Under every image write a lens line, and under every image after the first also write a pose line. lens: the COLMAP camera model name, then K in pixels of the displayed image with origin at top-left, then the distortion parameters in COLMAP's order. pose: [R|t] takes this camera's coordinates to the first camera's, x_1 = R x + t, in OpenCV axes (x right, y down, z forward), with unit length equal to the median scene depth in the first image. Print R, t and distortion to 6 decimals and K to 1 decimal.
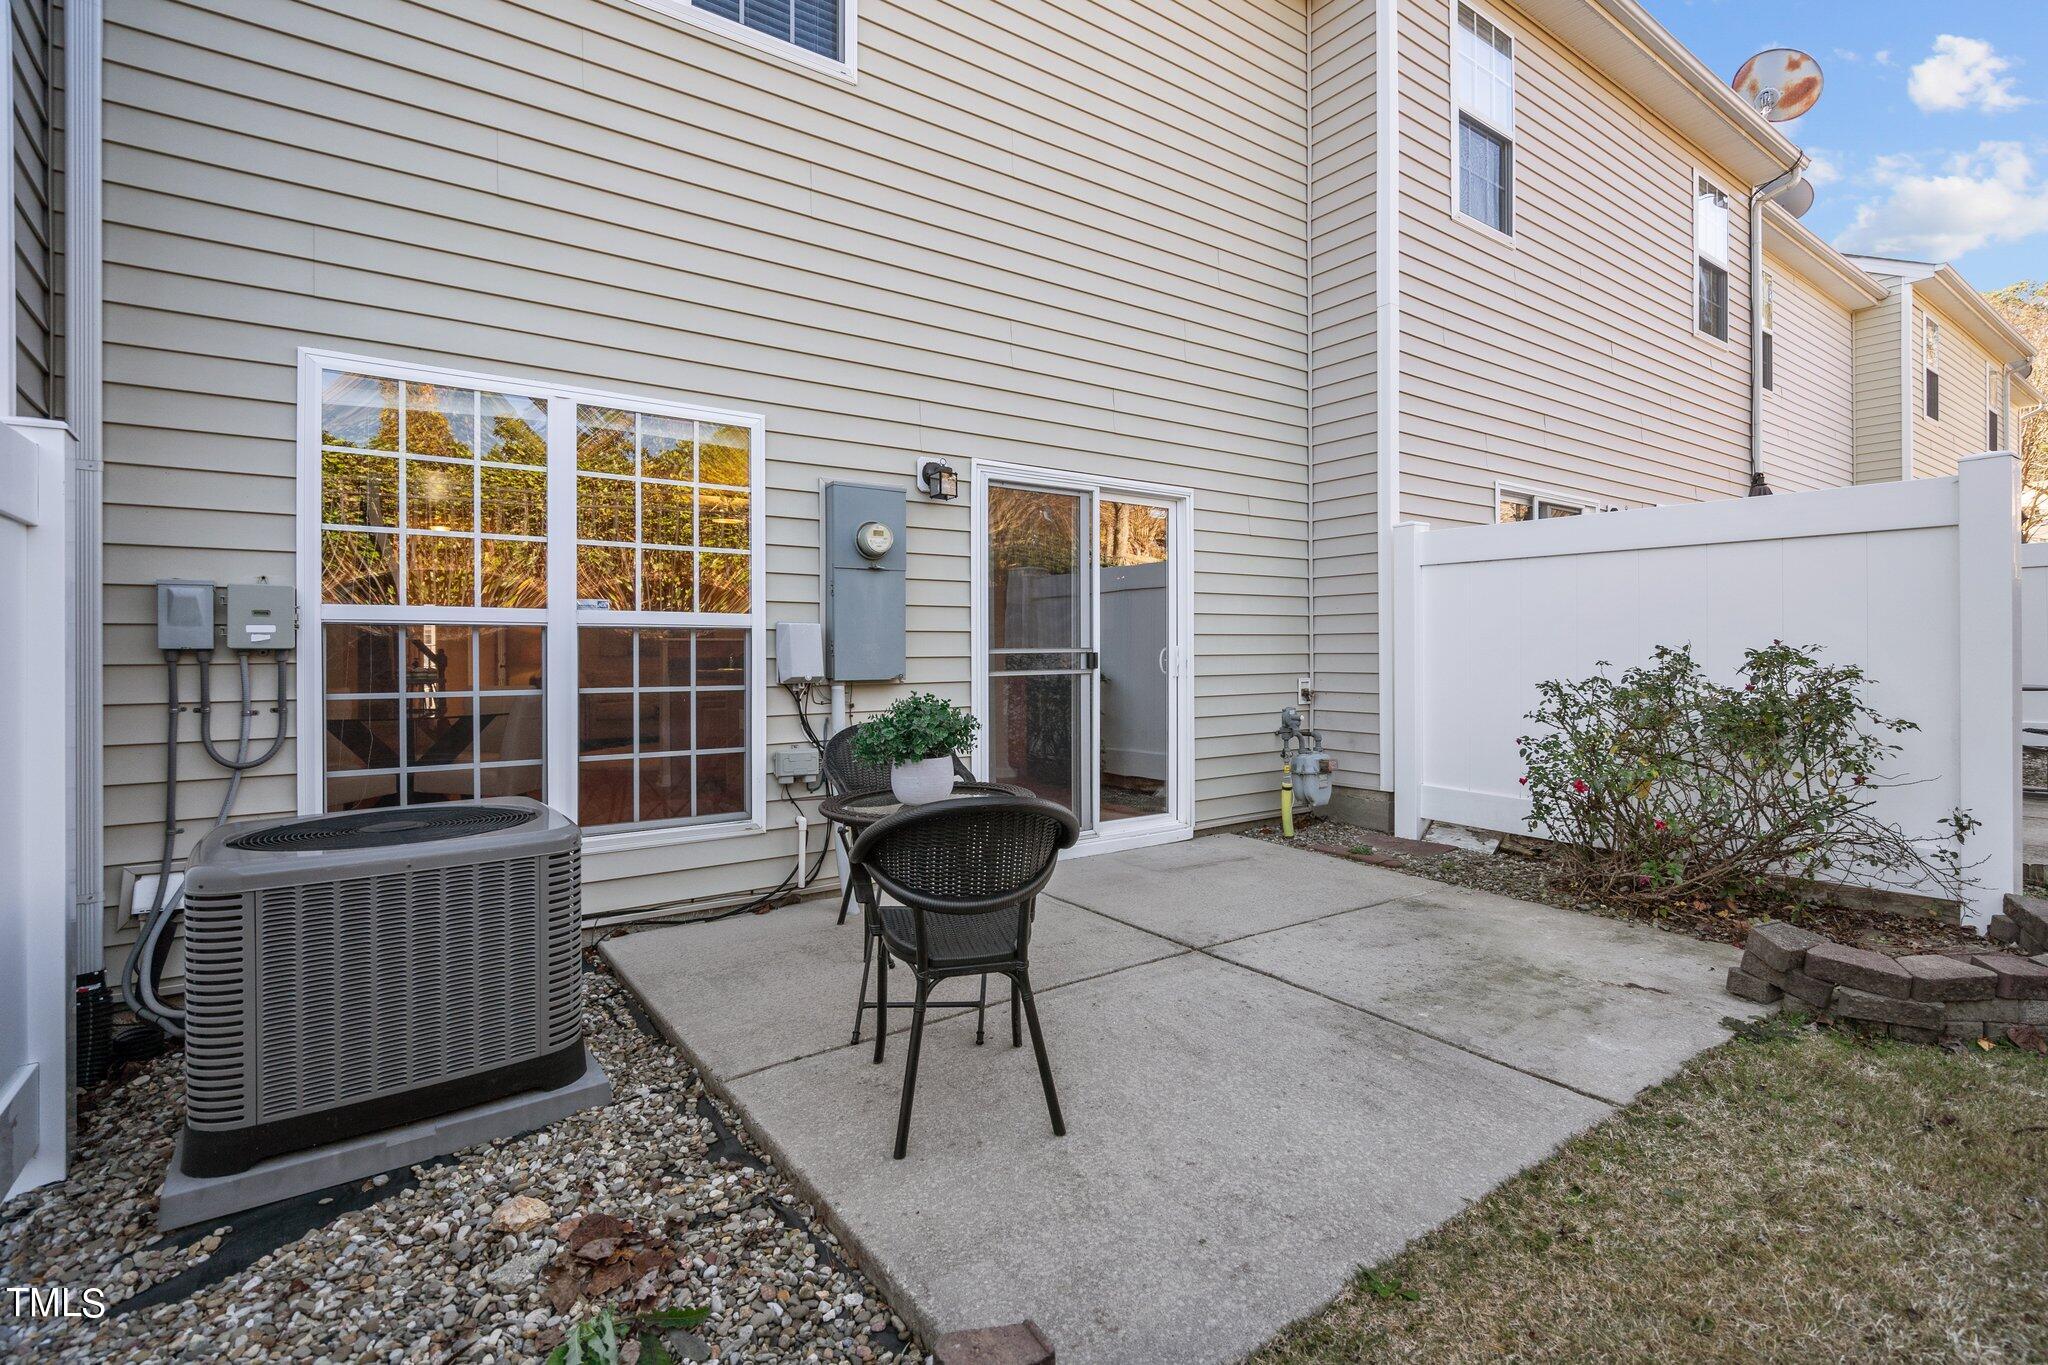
lens RADIAL K [[953.8, 0, 1026.1], [0, 953.8, 656.2], [0, 0, 1]] dist [-0.001693, 0.000823]
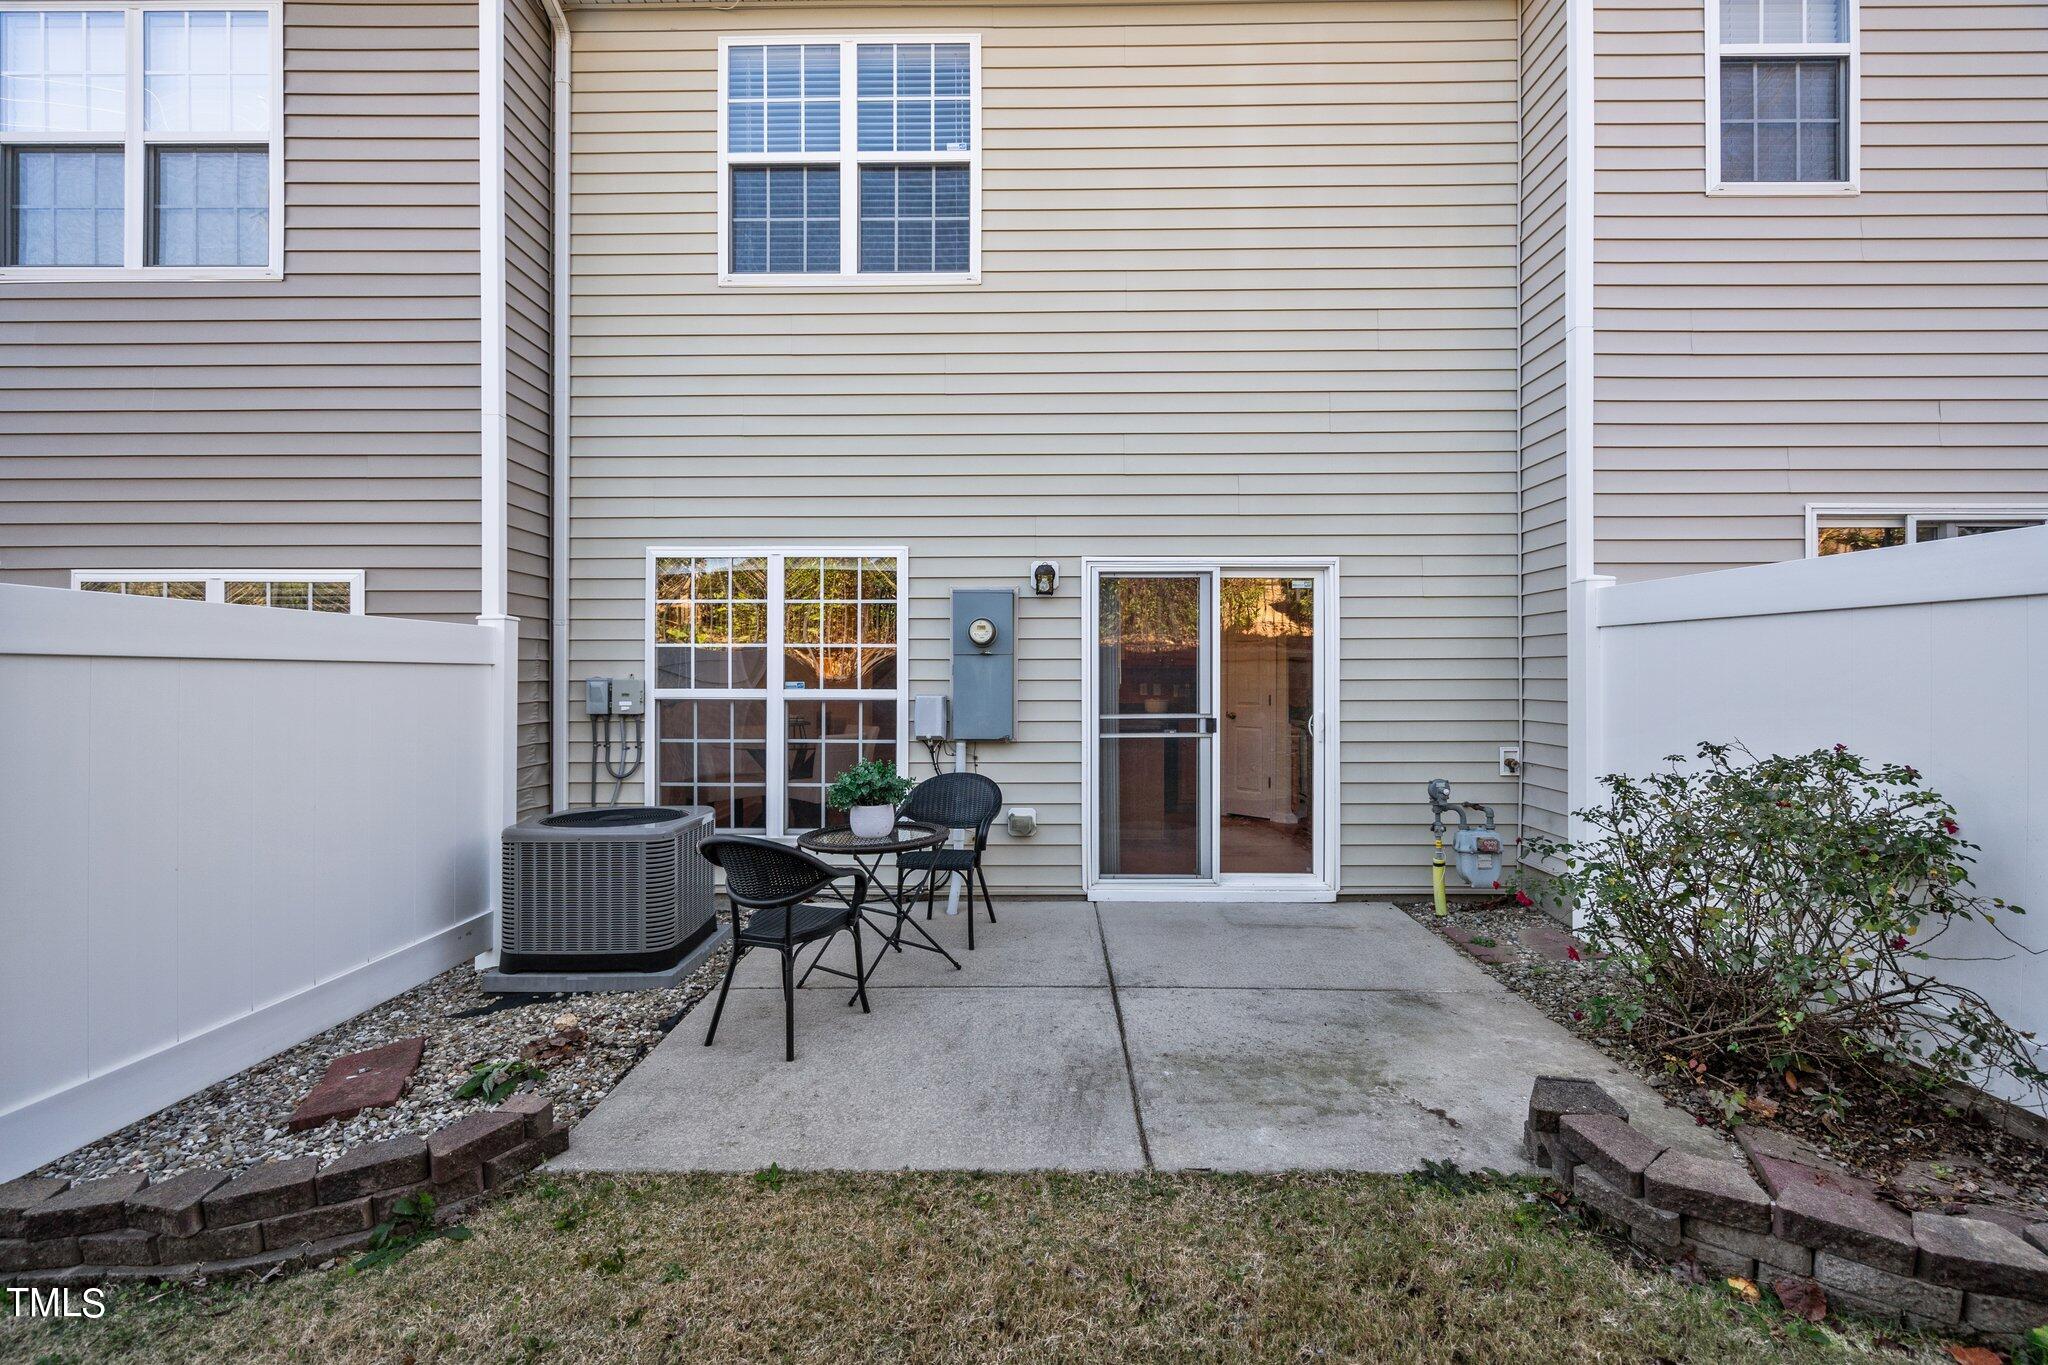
lens RADIAL K [[931.5, 0, 1027.8], [0, 931.5, 671.8], [0, 0, 1]] dist [-0.004371, 0.000480]
pose [[0.798640, 0.001897, -0.601806, 0.799681], [-0.004057, 0.999989, -0.002232, -0.078675], [0.601795, 0.004224, 0.798639, 0.020679]]
